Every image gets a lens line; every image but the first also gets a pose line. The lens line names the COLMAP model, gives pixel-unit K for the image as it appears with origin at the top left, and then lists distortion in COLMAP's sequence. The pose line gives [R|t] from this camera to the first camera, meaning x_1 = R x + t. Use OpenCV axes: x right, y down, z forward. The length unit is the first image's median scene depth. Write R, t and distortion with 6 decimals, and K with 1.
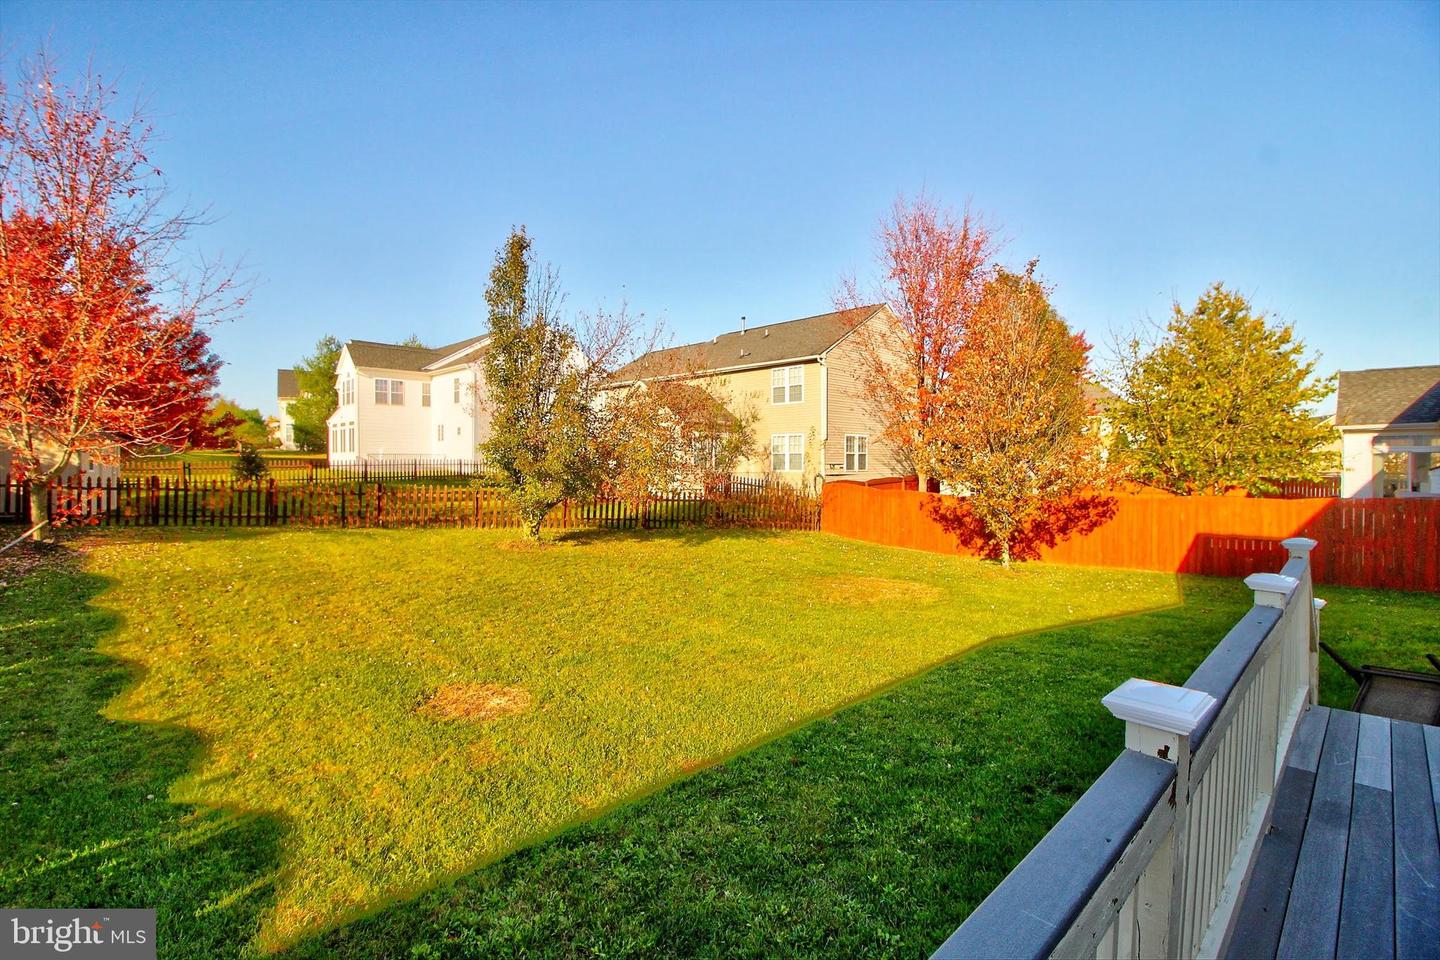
lens RADIAL K [[682.1, 0, 719.2], [0, 682.1, 464.8], [0, 0, 1]] dist [0.000171, -0.009532]
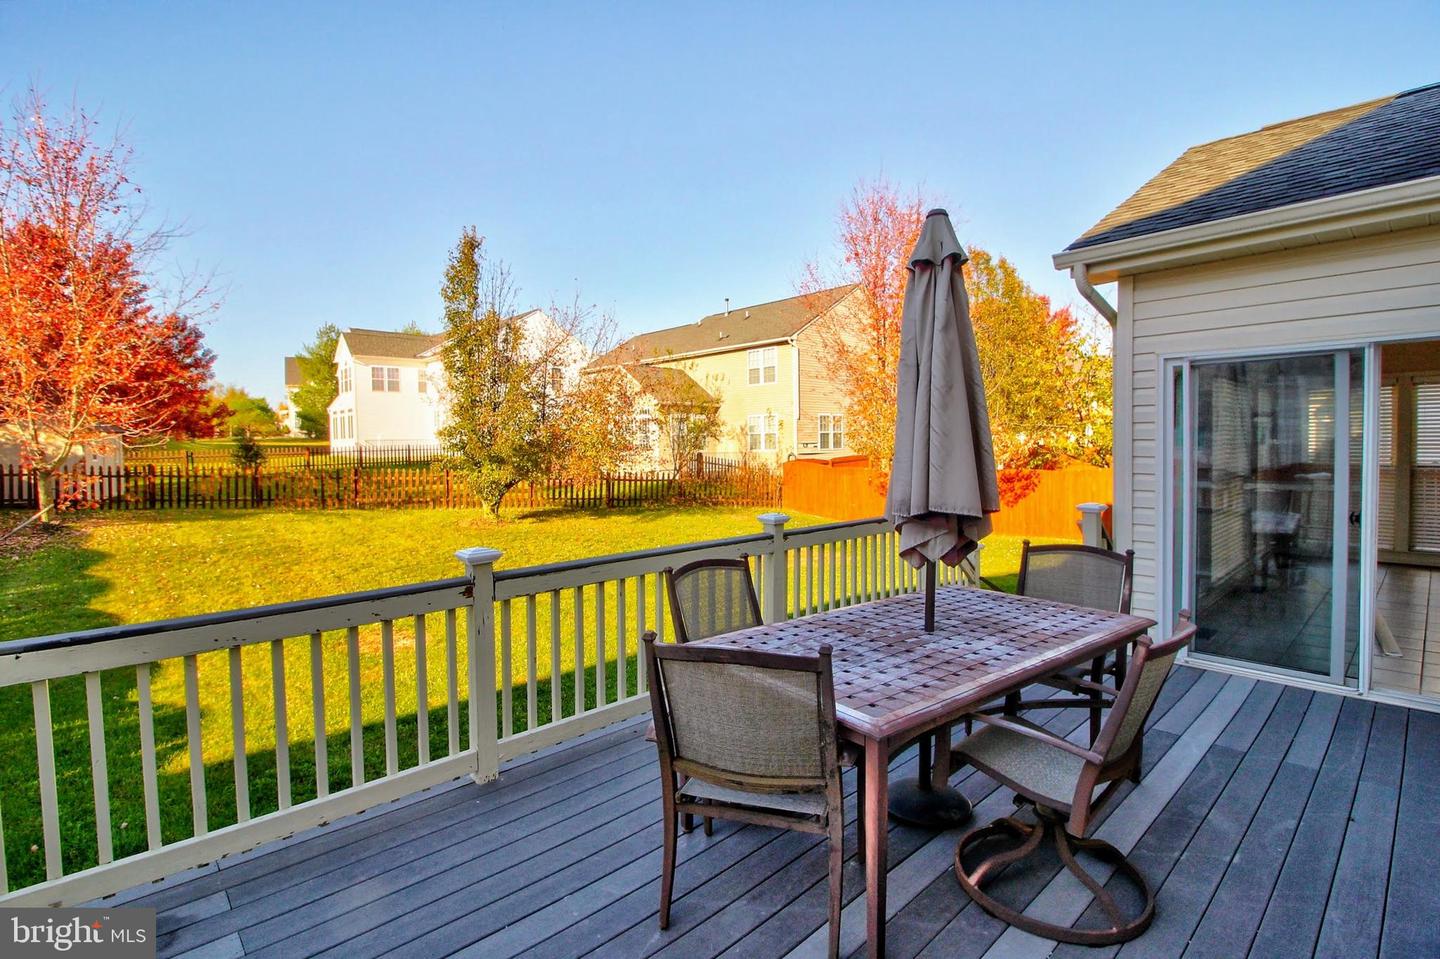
lens RADIAL K [[701.3, 0, 718.6], [0, 701.3, 463.3], [0, 0, 1]] dist [0.000028, -0.009581]
pose [[0.999427, -0.014688, -0.030492, 0.118270], [0.015467, 0.999556, 0.025451, 0.000495], [0.030105, -0.025908, 0.999211, -0.098489]]
